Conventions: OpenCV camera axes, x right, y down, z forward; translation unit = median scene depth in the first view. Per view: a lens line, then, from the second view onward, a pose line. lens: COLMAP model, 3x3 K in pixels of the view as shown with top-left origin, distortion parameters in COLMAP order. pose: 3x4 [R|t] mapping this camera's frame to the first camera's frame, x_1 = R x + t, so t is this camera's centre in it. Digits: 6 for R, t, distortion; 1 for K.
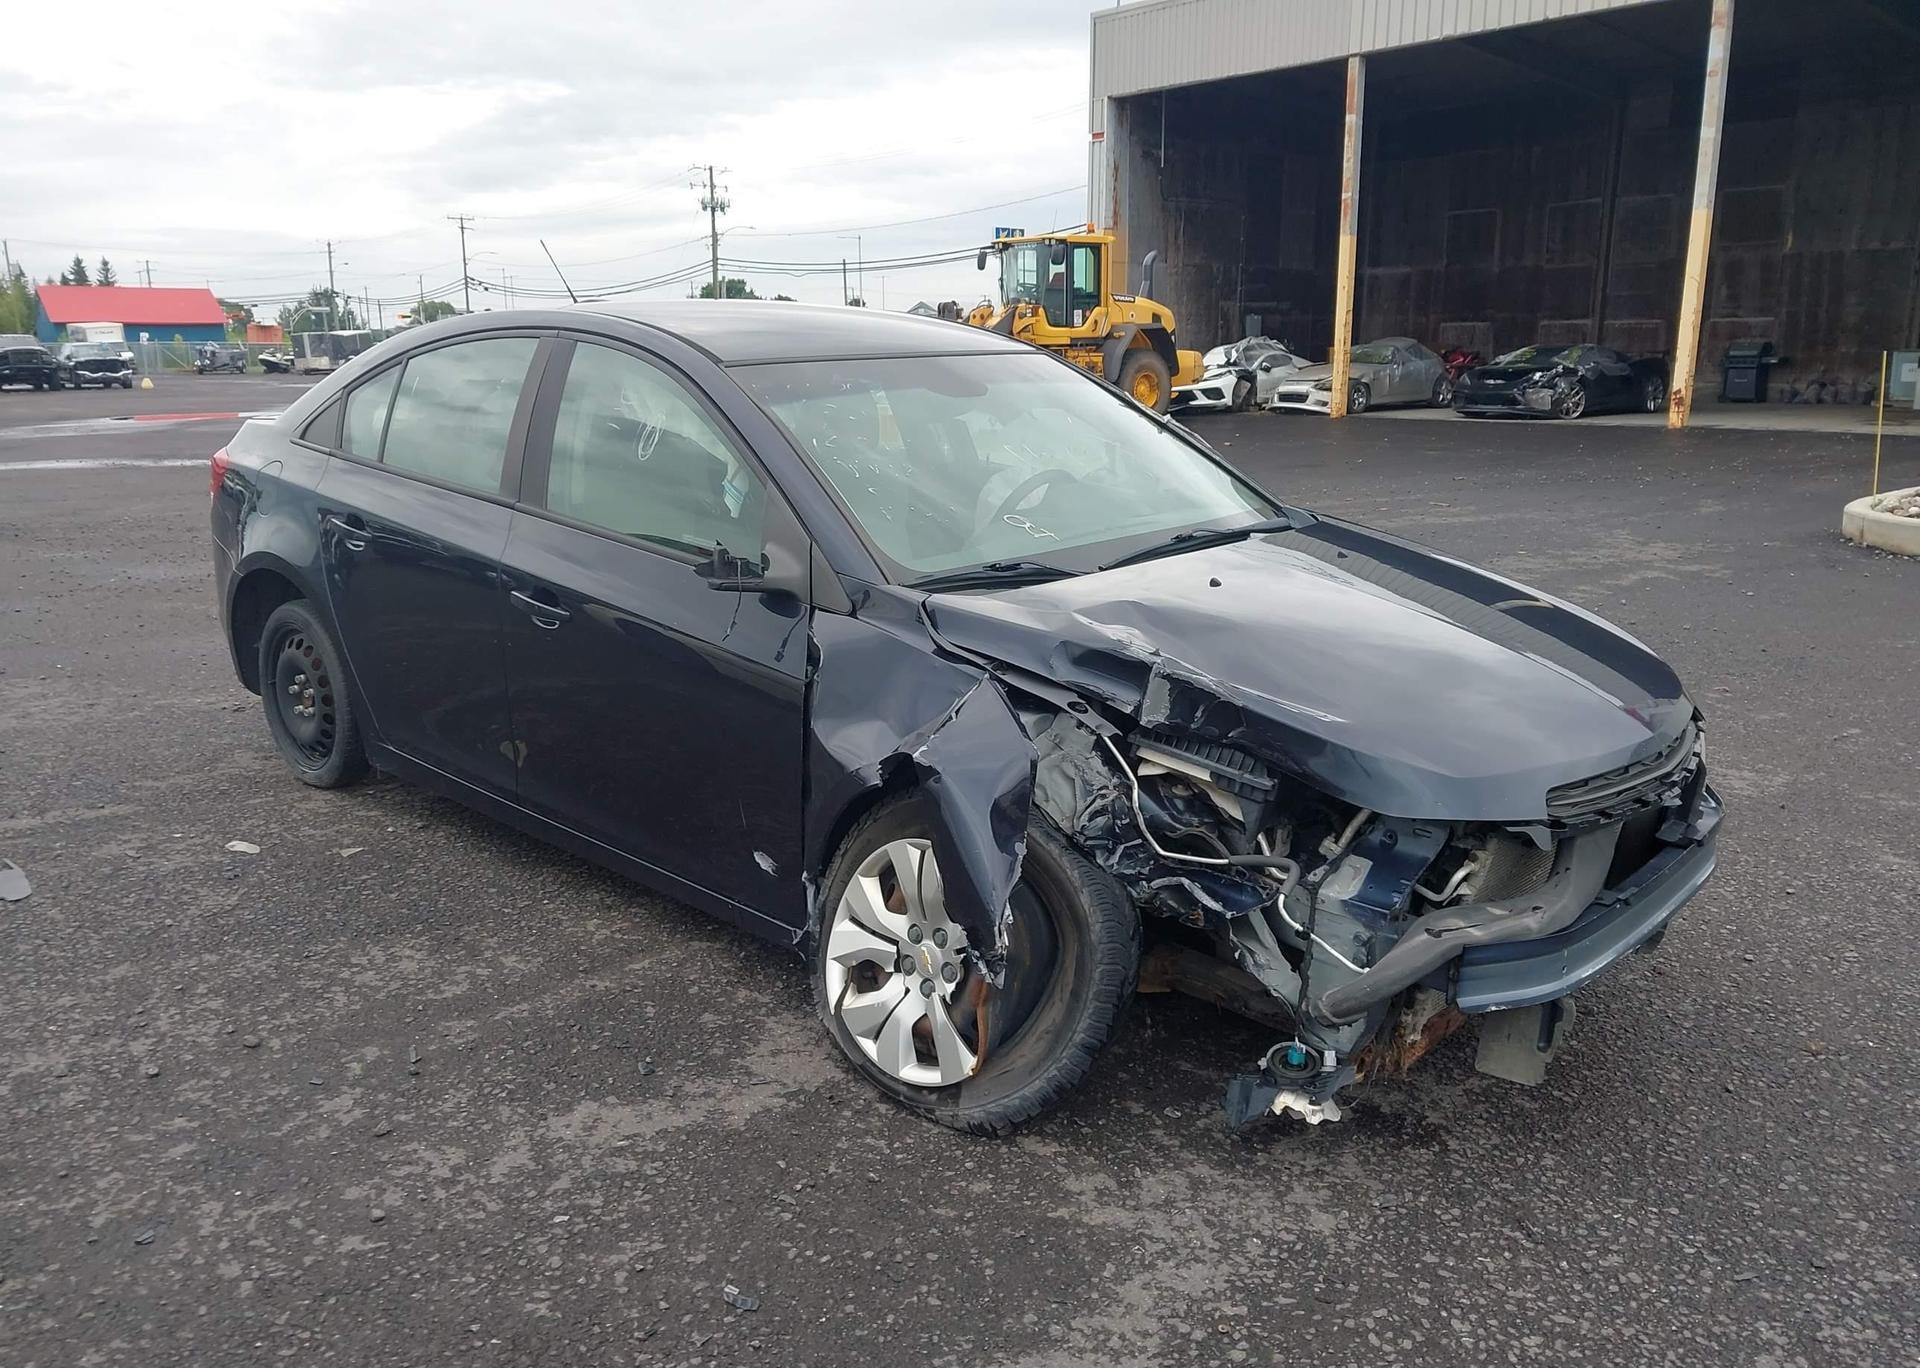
lens RADIAL K [[1512.6, 0, 955.6], [0, 1512.6, 678.0], [0, 0, 1]] dist [0.018526, -0.019164]
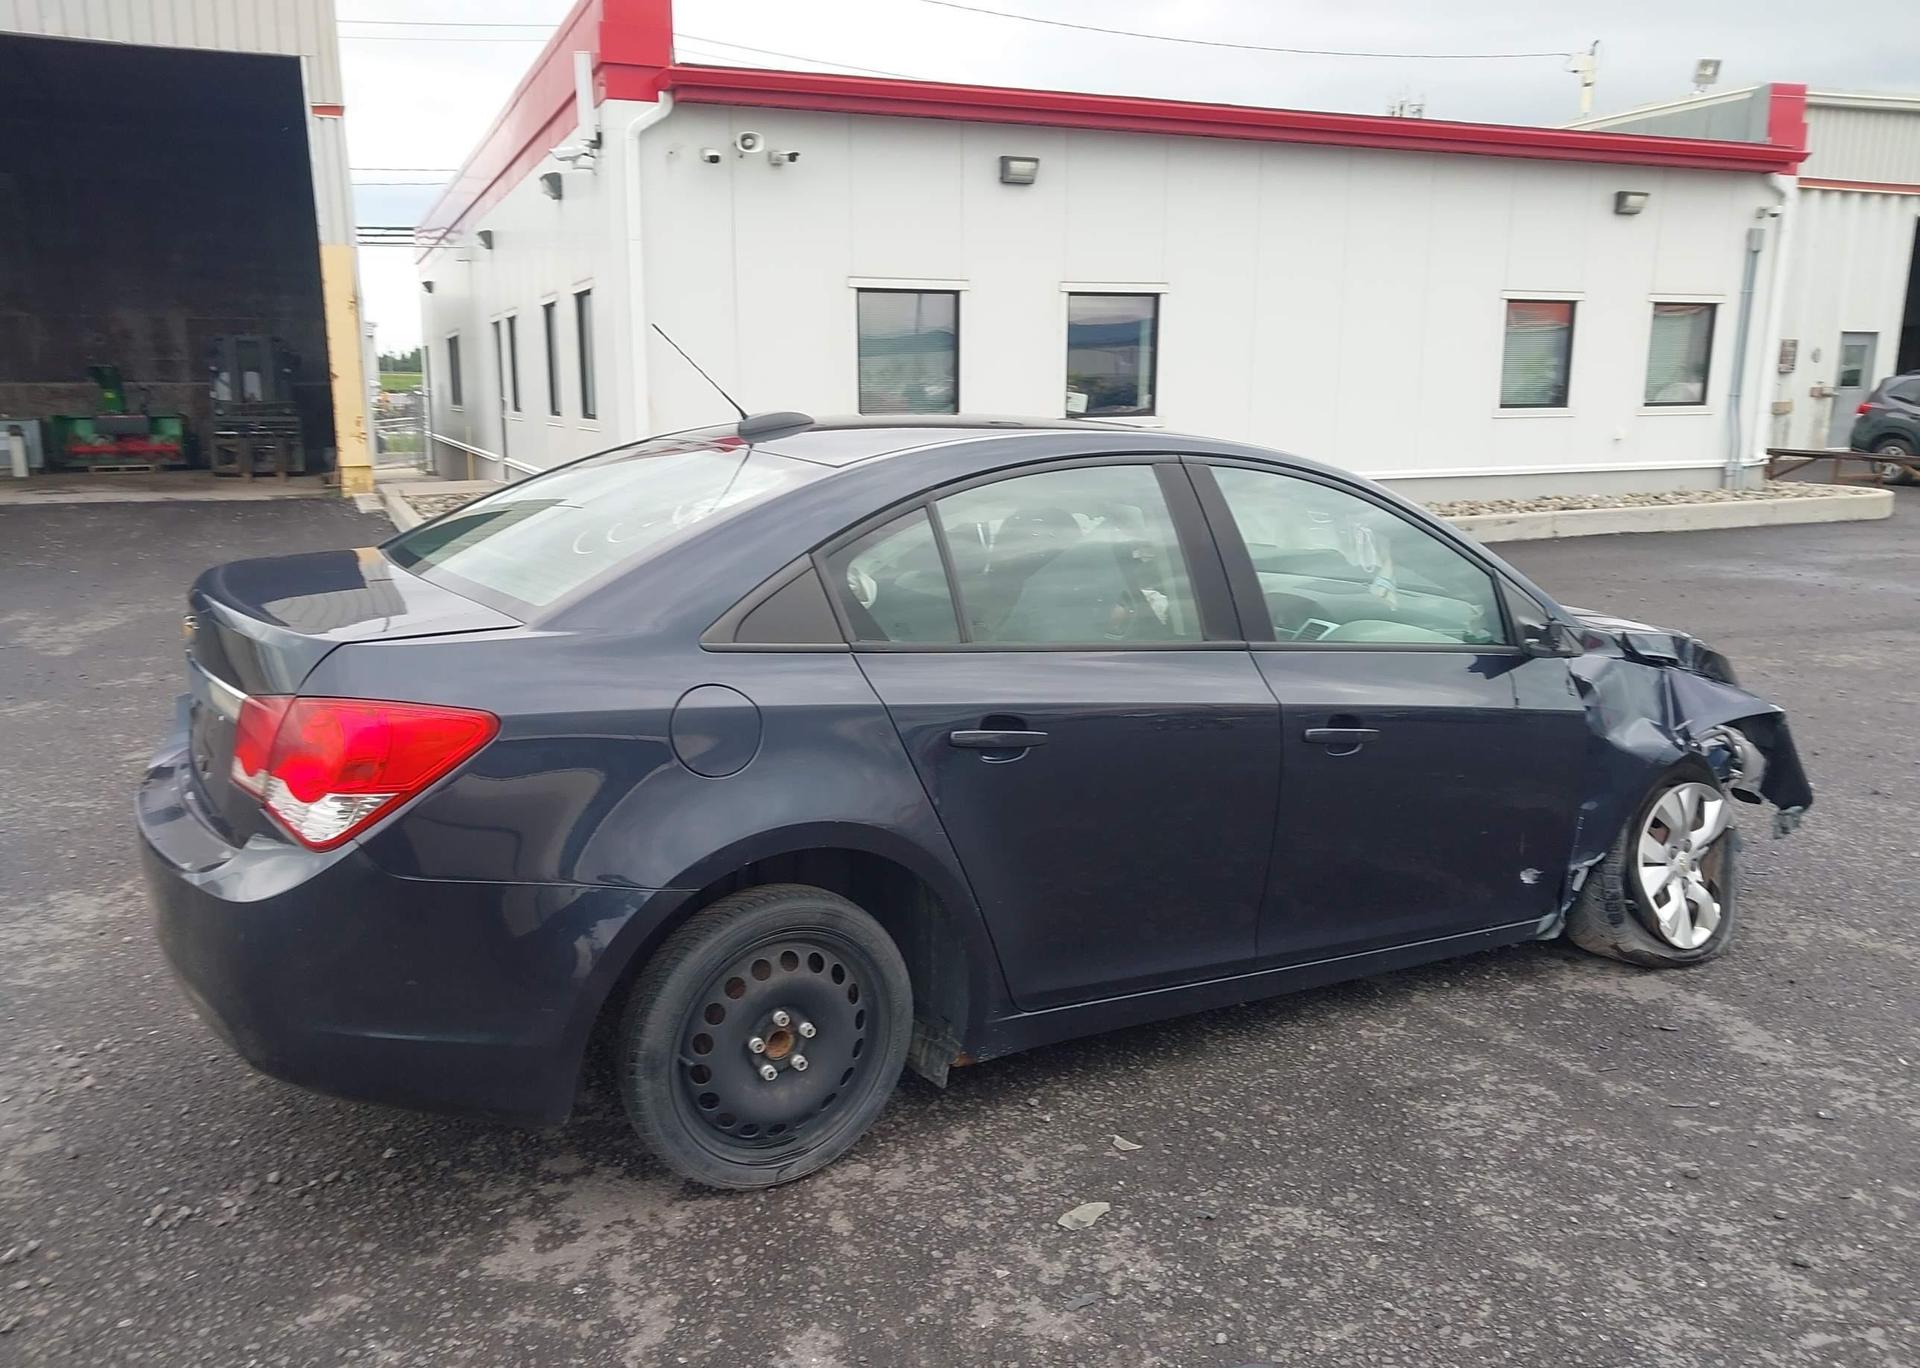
lens RADIAL K [[1512.6, 0, 975.9], [0, 1512.6, 676.2], [0, 0, 1]] dist [0.018526, -0.019164]
pose [[0.275359, -0.173655, 0.945527, -1.199554], [0.211121, 0.970462, 0.116751, -0.235920], [-0.937873, 0.167472, 0.303888, 0.880913]]
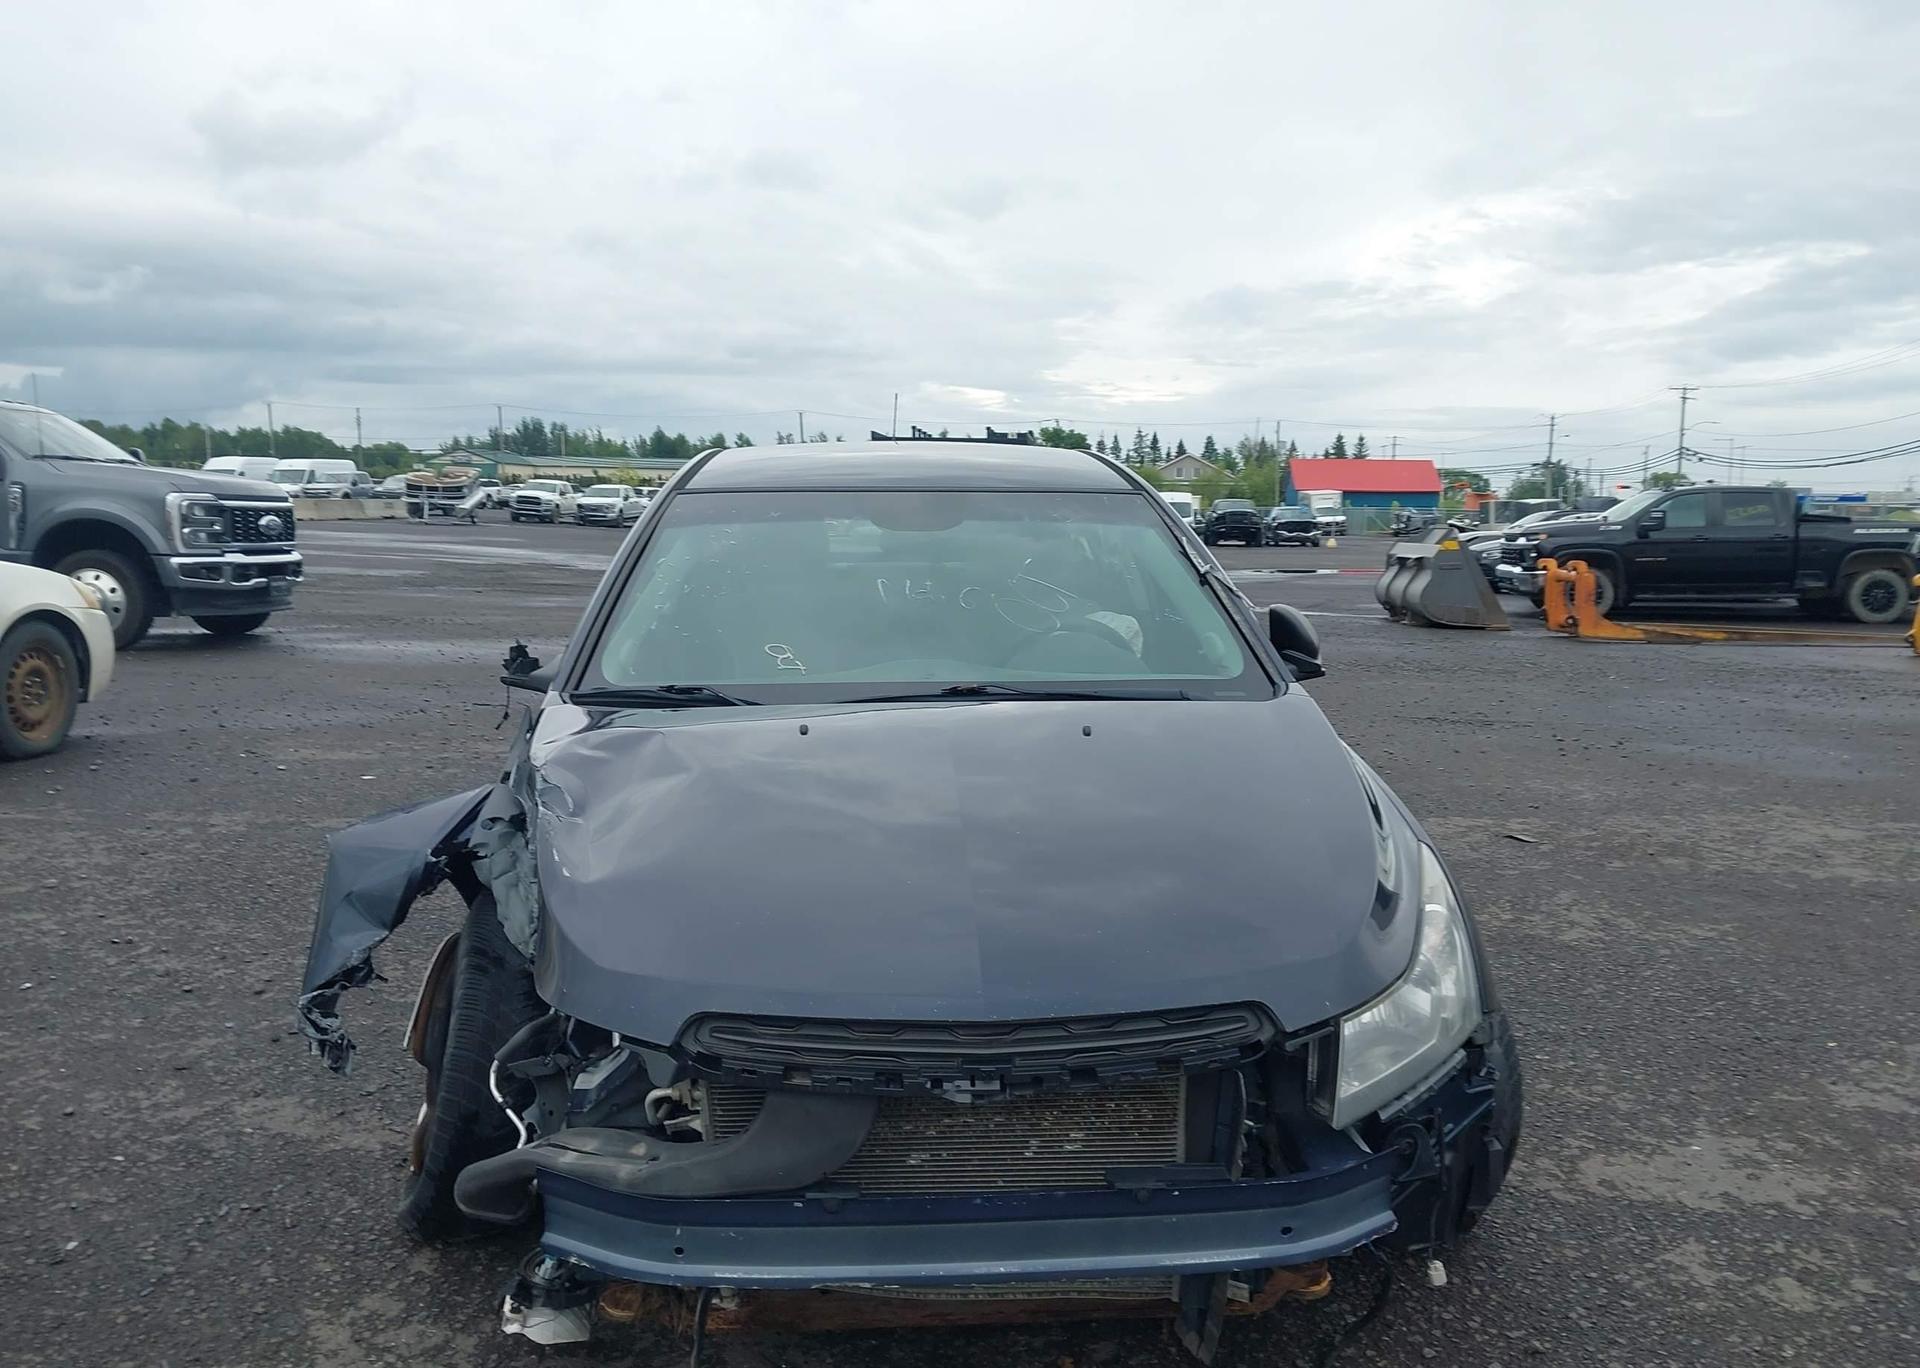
lens RADIAL K [[1512.6, 0, 965.2], [0, 1512.6, 669.2], [0, 0, 1]] dist [0.018526, -0.019164]
pose [[0.724412, 0.091547, -0.683262, 0.688352], [-0.169039, 0.984473, -0.047314, -0.059457], [0.668321, 0.149773, 0.728639, 0.334612]]
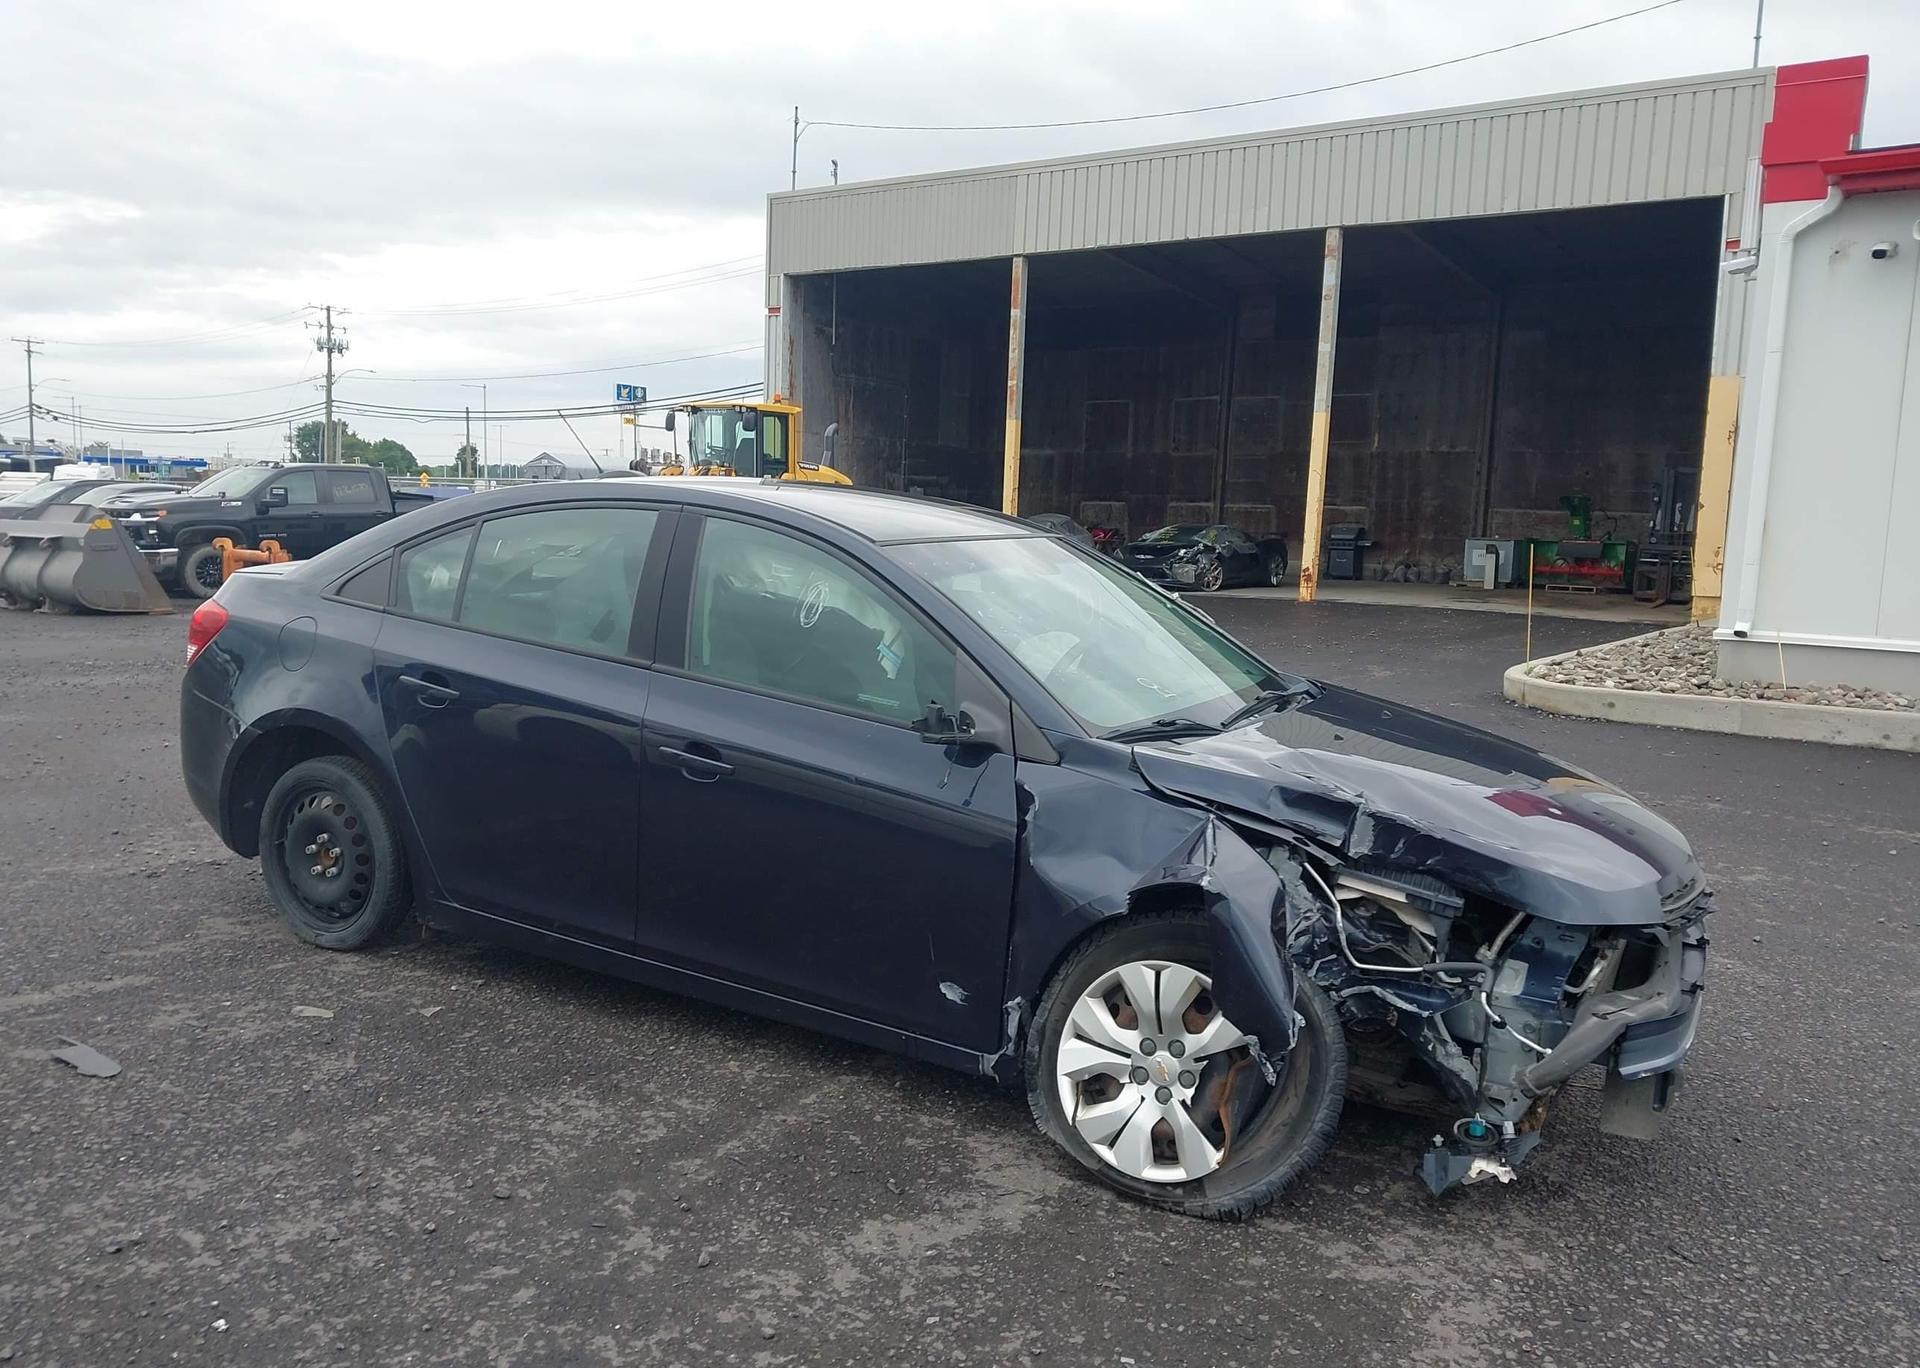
lens RADIAL K [[1512.6, 0, 966.8], [0, 1512.6, 682.8], [0, 0, 1]] dist [0.018526, -0.019164]
pose [[0.967140, 0.007930, 0.254120, -0.344220], [0.017430, 0.995094, -0.097387, 0.004122], [-0.253645, 0.098617, 0.962257, -0.069459]]
